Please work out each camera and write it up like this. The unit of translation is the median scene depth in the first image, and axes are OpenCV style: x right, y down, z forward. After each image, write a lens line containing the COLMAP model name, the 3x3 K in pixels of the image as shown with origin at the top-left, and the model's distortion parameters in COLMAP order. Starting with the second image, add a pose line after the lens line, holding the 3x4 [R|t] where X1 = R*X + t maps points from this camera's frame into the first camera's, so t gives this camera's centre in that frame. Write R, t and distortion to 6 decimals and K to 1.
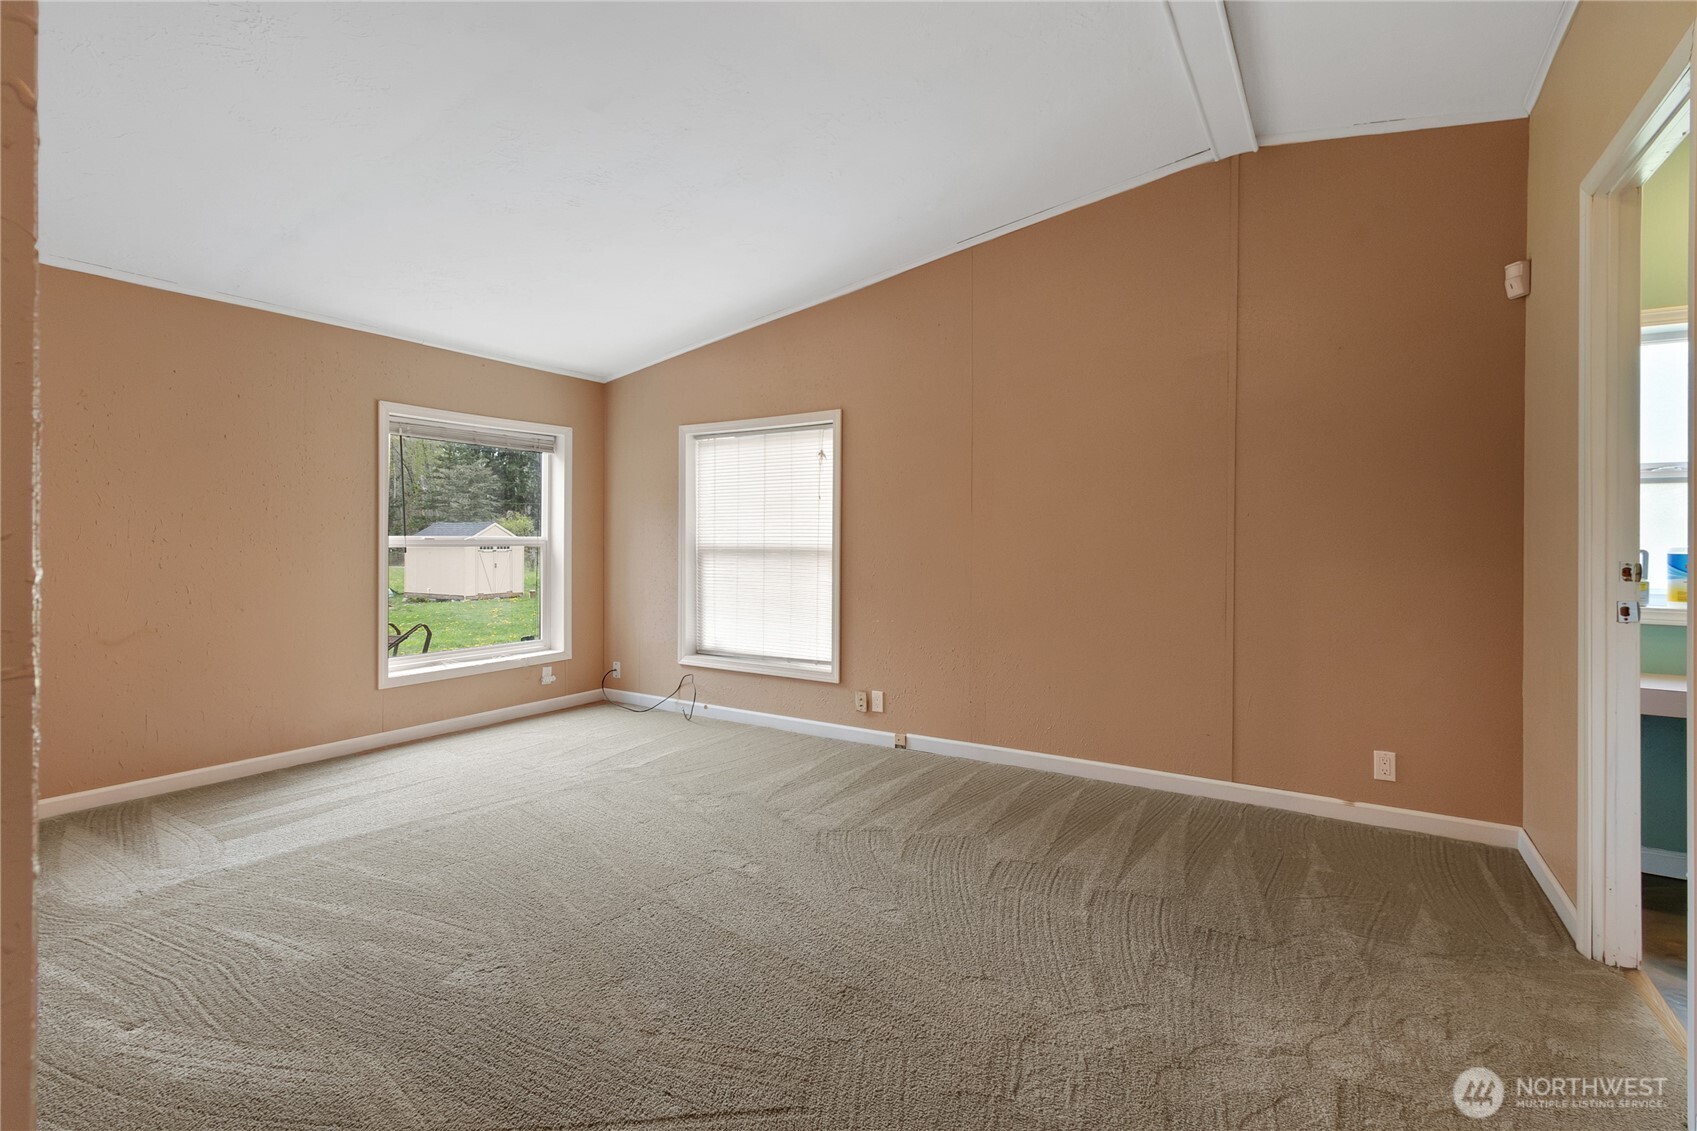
lens RADIAL K [[789.8, 0, 844.6], [0, 789.8, 557.3], [0, 0, 1]] dist [0.002088, -0.000063]
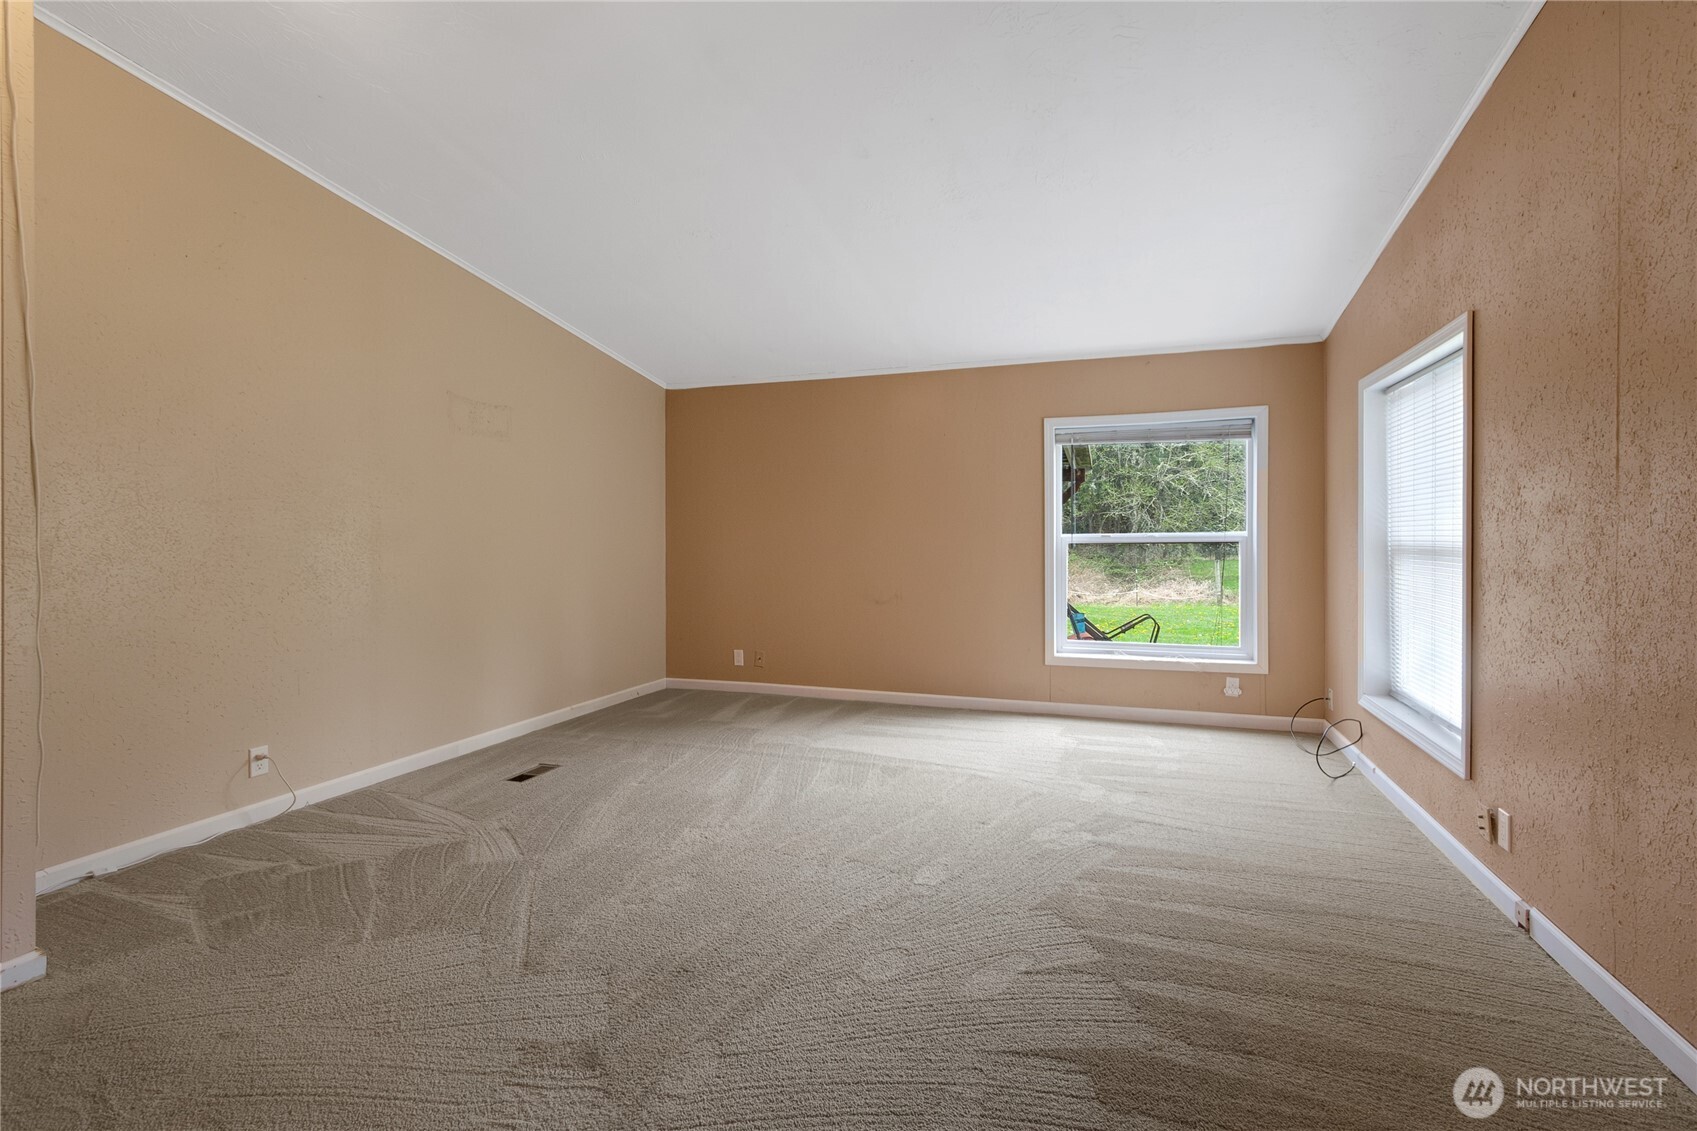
lens RADIAL K [[789.8, 0, 837.7], [0, 789.8, 548.8], [0, 0, 1]] dist [0.002088, -0.000063]
pose [[0.222822, 0.009019, -0.974817, 0.403955], [-0.016426, 0.999850, 0.005496, -0.005167], [0.974721, 0.014788, 0.222937, 0.365907]]
